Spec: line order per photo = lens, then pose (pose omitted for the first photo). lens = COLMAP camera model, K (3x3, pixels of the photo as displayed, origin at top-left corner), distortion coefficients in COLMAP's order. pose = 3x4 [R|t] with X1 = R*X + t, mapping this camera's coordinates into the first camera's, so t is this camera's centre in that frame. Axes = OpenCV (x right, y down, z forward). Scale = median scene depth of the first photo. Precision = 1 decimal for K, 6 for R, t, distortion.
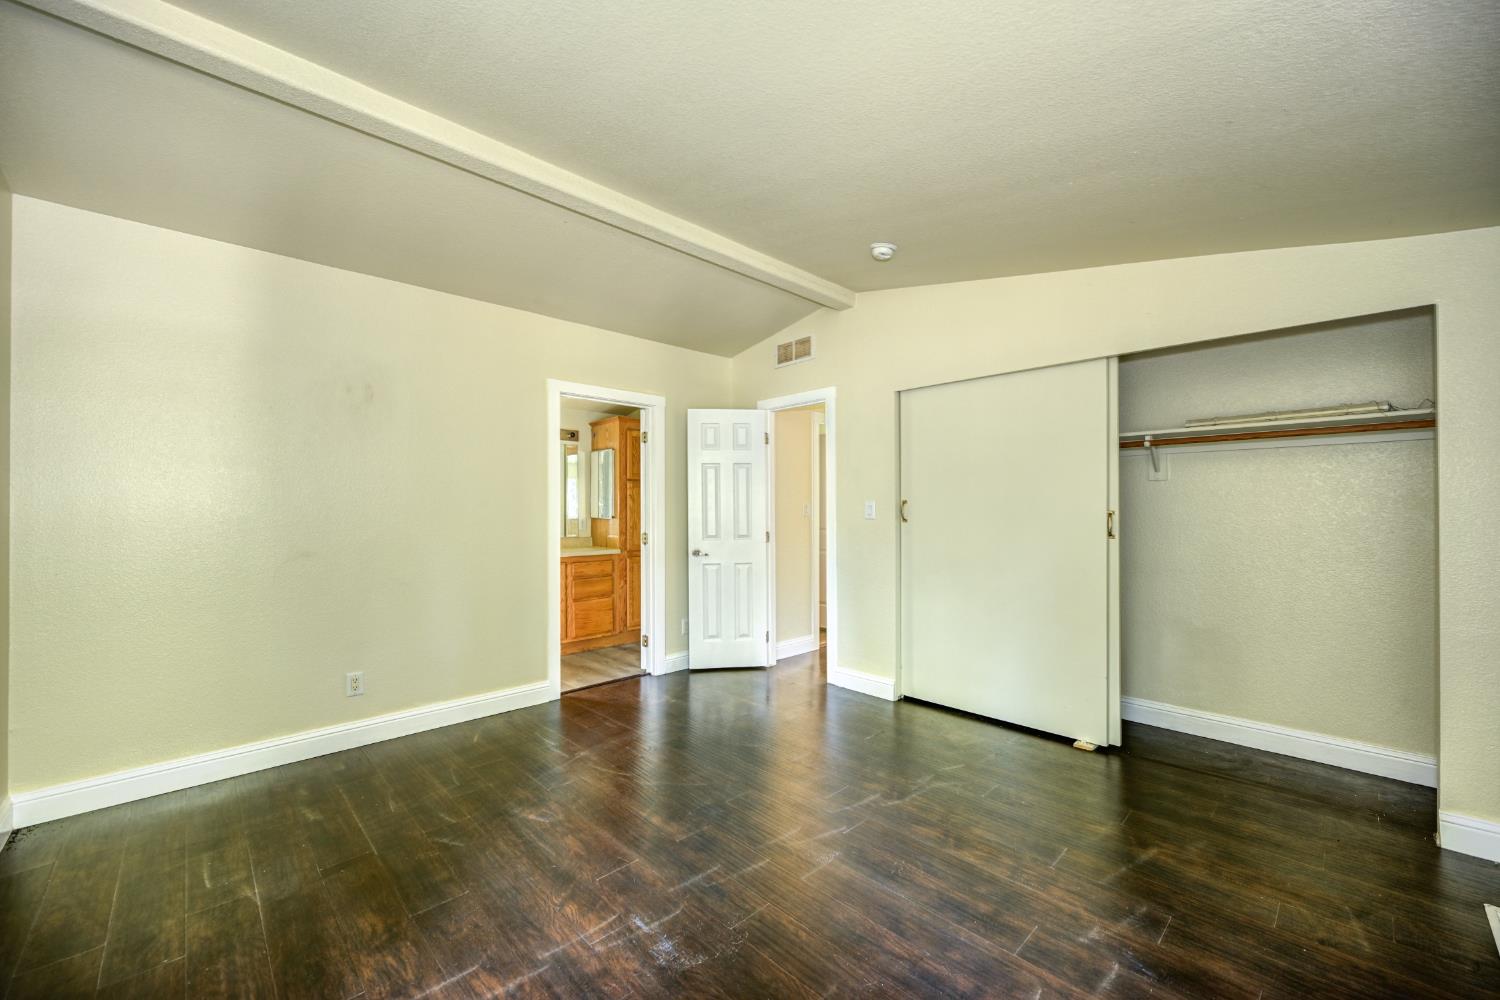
lens RADIAL K [[587.9, 0, 754.1], [0, 587.9, 508.3], [0, 0, 1]] dist [-0.002128, -0.000262]
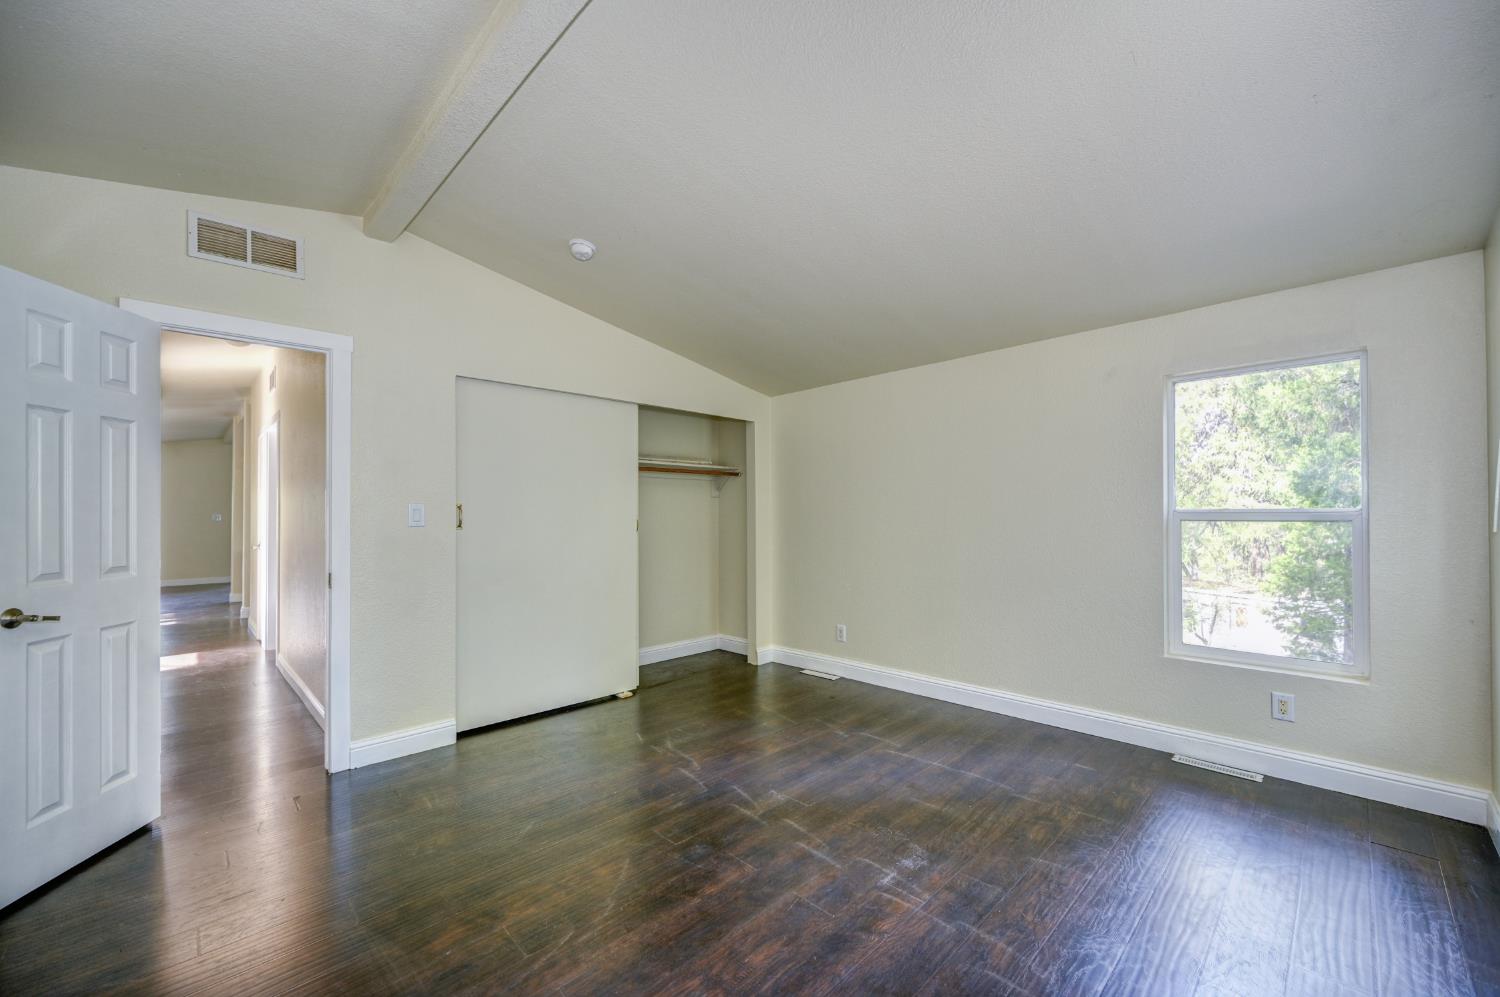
lens RADIAL K [[587.9, 0, 754.1], [0, 587.9, 506.8], [0, 0, 1]] dist [-0.002128, -0.000262]
pose [[-0.005835, 0.015930, 0.999856, -0.780312], [0.002065, 0.999871, -0.015919, 0.006606], [-0.999981, 0.001971, -0.005867, 0.739838]]
